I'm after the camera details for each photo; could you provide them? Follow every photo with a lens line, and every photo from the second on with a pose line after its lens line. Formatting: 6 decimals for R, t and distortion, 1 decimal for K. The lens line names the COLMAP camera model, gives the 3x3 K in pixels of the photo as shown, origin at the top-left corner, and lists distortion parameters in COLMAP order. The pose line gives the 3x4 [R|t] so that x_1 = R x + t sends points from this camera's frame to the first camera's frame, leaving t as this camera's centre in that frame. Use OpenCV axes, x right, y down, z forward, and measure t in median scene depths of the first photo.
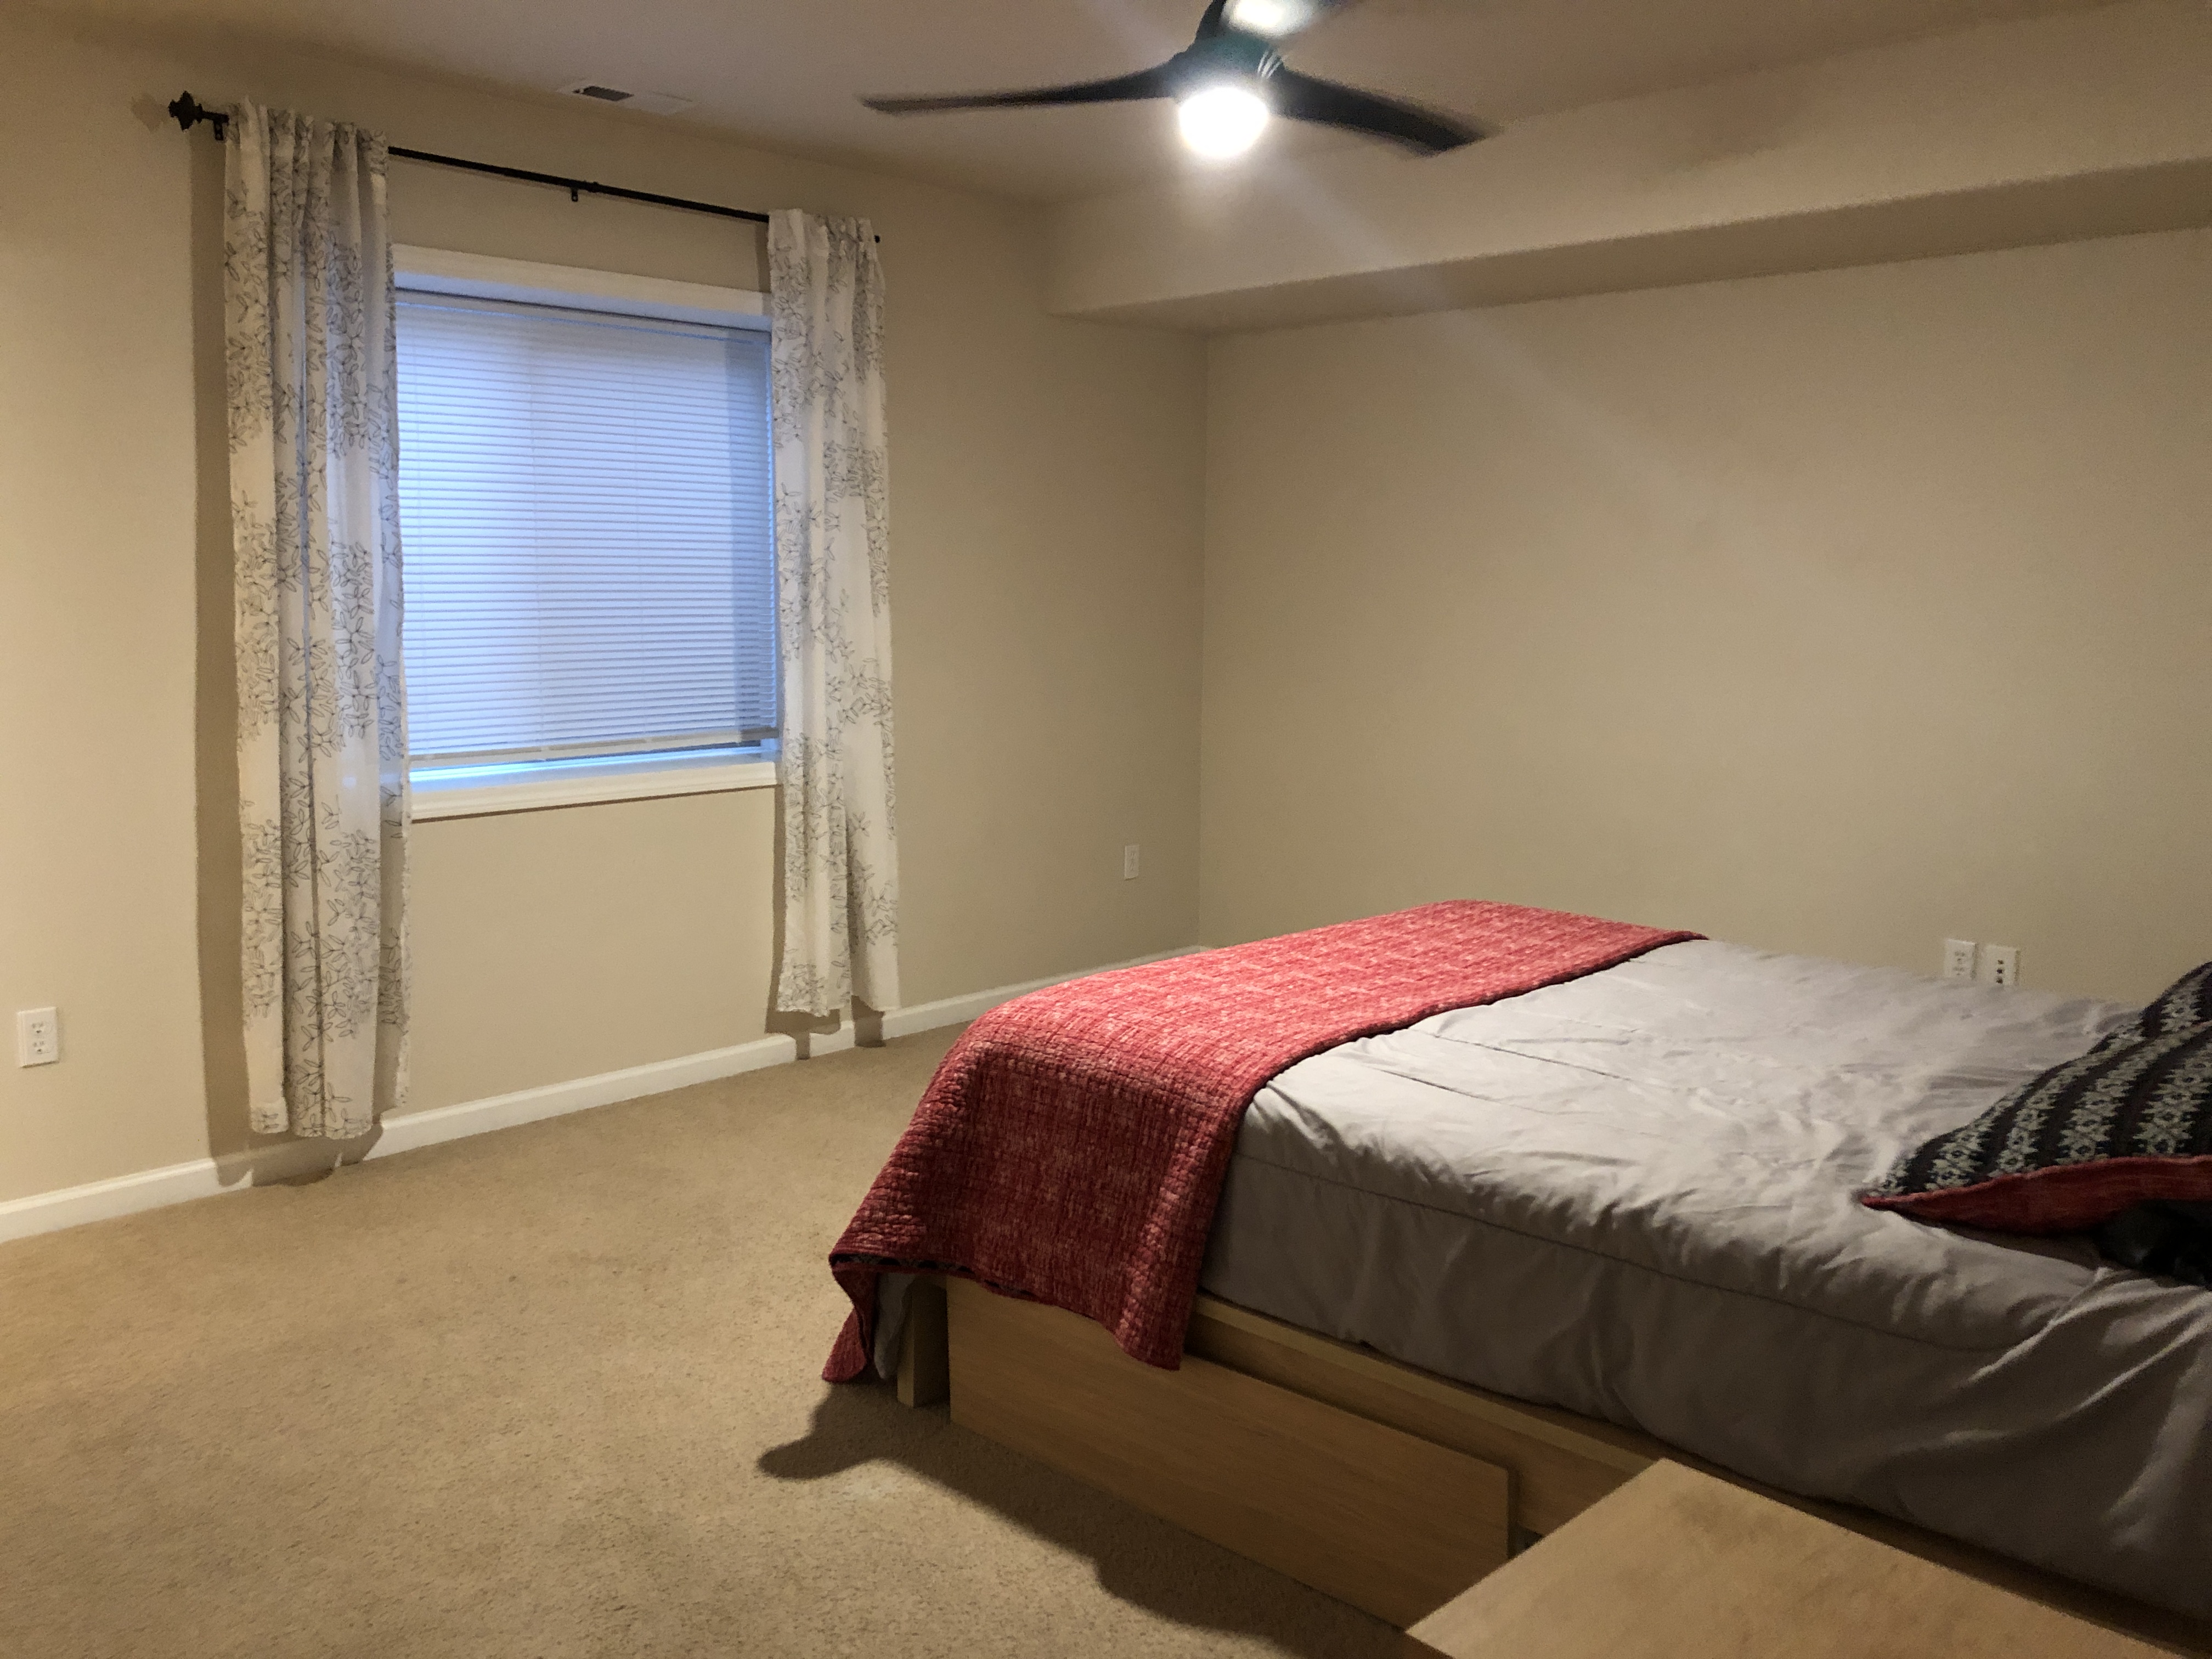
lens RADIAL K [[1817.2, 0, 1106.0], [0, 1817.2, 829.5], [0, 0, 1]] dist [0.004659, 0.000730]
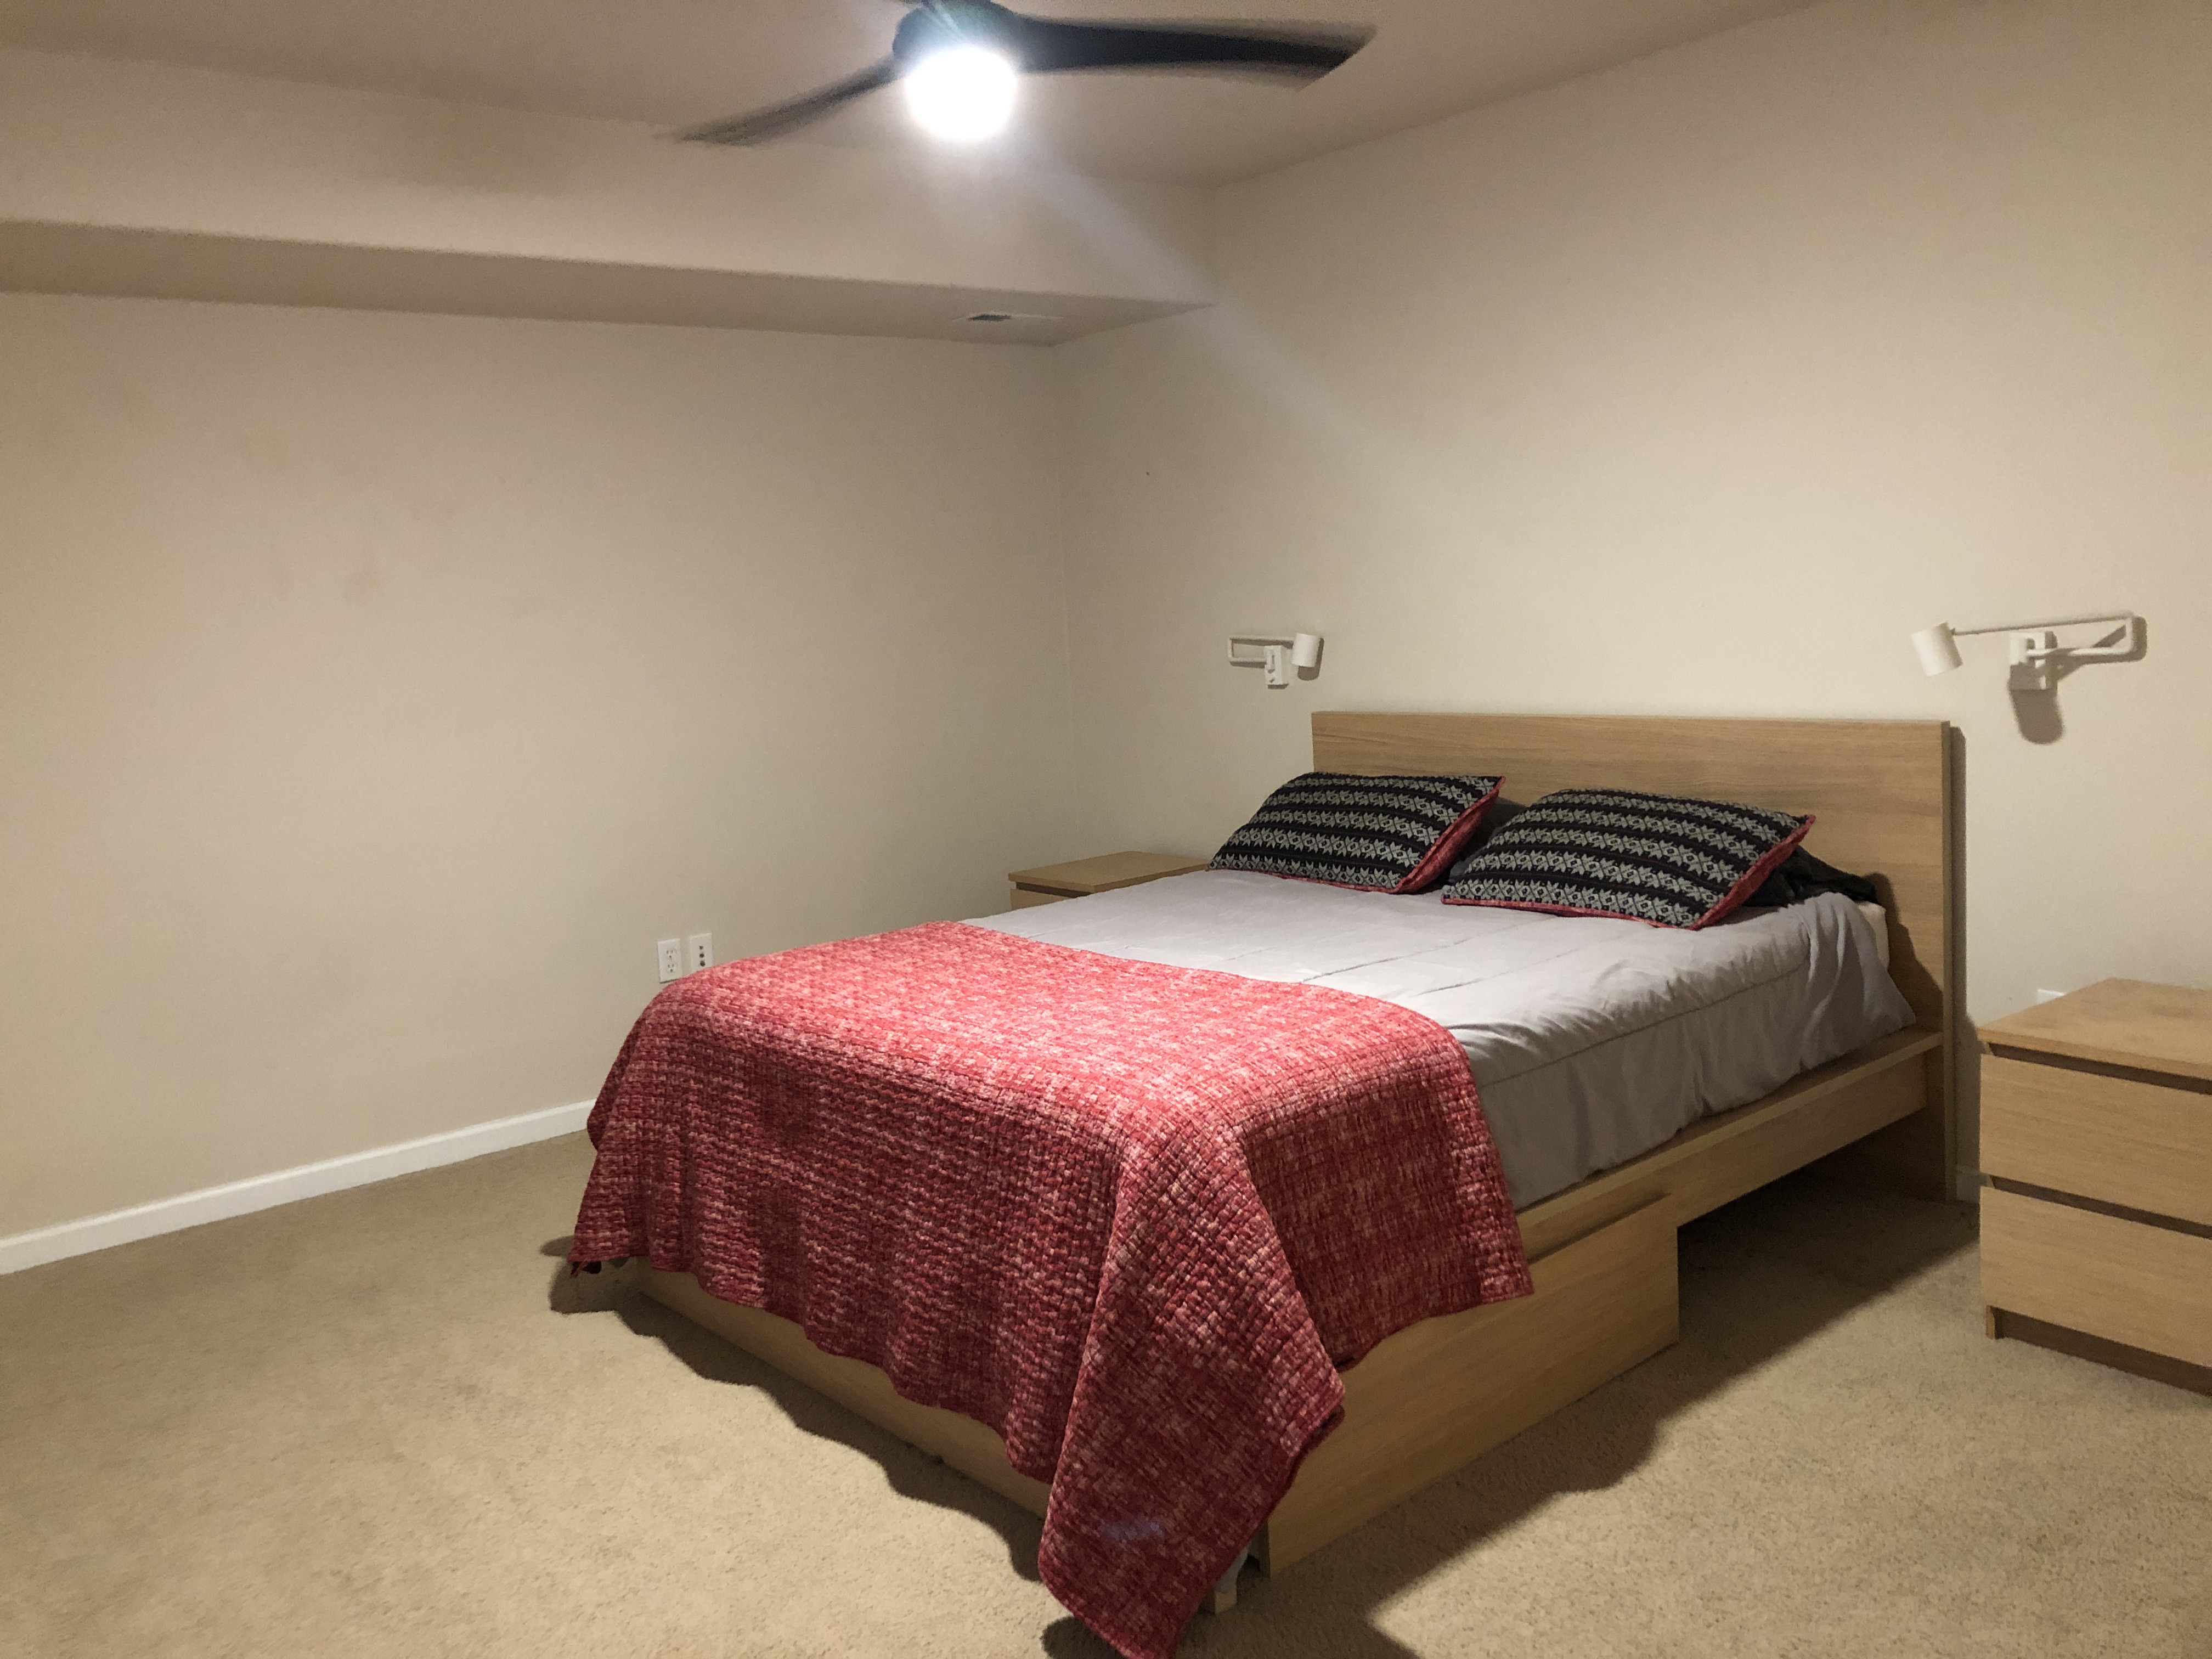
lens RADIAL K [[1817.2, 0, 1106.0], [0, 1817.2, 829.5], [0, 0, 1]] dist [0.004659, 0.000730]
pose [[0.152054, -0.163069, 0.974827, -0.953230], [0.210412, 0.969027, 0.129278, -0.155409], [-0.965715, 0.185458, 0.181656, 0.925598]]
